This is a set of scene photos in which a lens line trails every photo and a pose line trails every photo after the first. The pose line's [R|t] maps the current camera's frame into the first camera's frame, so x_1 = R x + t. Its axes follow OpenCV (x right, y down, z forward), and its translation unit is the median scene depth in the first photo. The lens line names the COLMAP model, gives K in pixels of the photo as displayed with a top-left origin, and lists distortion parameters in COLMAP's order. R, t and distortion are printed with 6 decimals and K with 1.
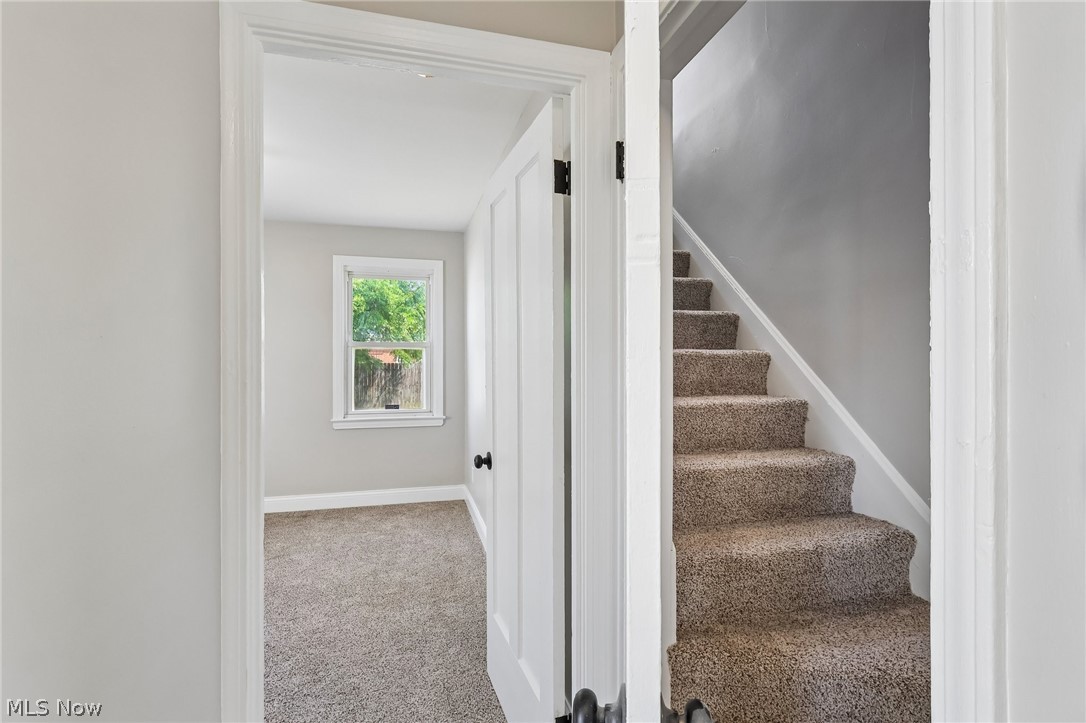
lens RADIAL K [[503.6, 0, 536.6], [0, 503.6, 357.0], [0, 0, 1]] dist [-0.002933, 0.002239]
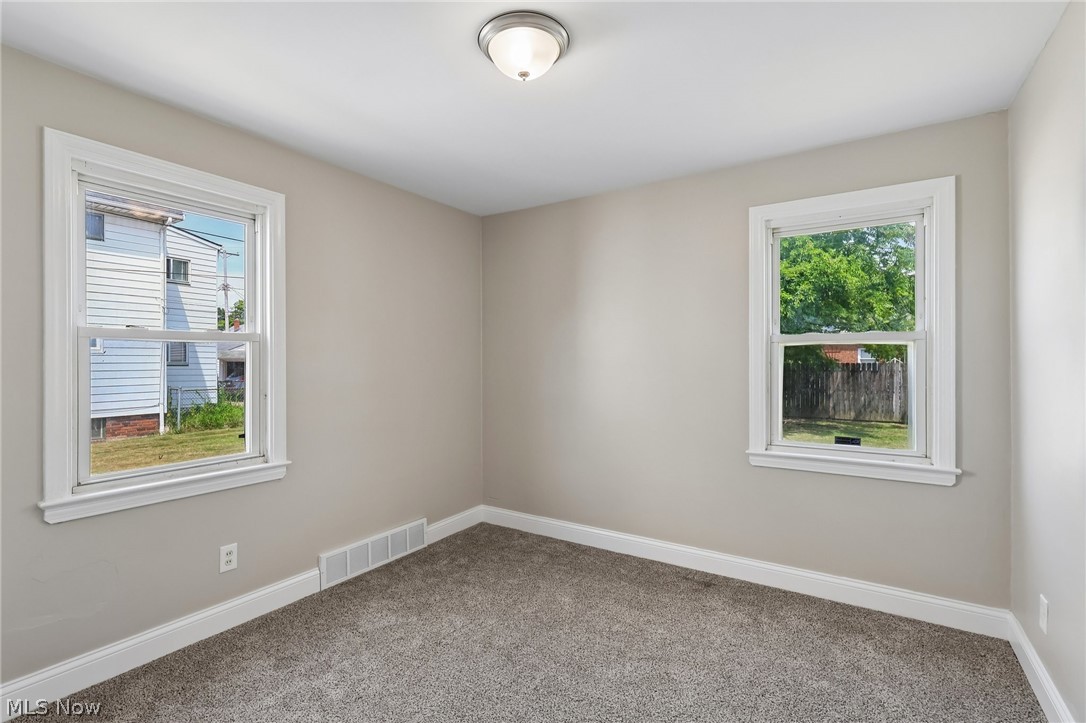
lens RADIAL K [[503.6, 0, 542.8], [0, 503.6, 359.4], [0, 0, 1]] dist [-0.002933, 0.002239]
pose [[0.672915, 0.001246, -0.739719, -0.088968], [0.002984, 0.999986, 0.004399, -0.002178], [0.739714, -0.005168, 0.672902, 0.332758]]
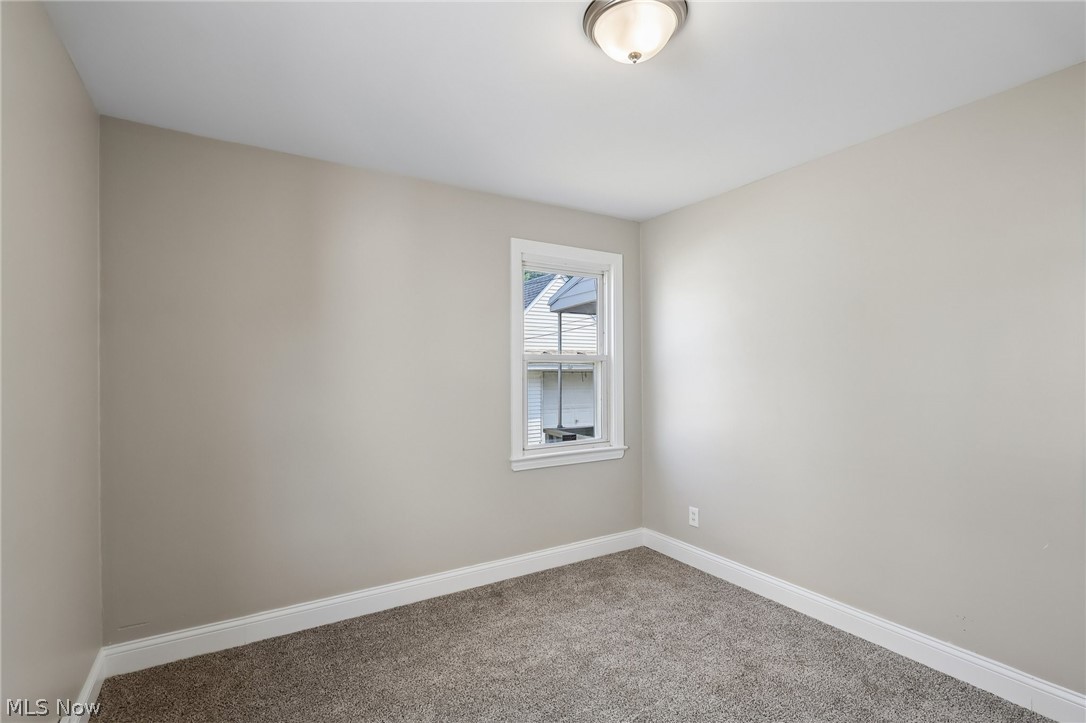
lens RADIAL K [[503.6, 0, 538.5], [0, 503.6, 370.7], [0, 0, 1]] dist [-0.002933, 0.002239]
pose [[0.956988, -0.001420, 0.290124, -0.572806], [0.001649, 0.999998, -0.000544, -0.004671], [-0.290123, 0.000999, 0.956989, 0.270455]]
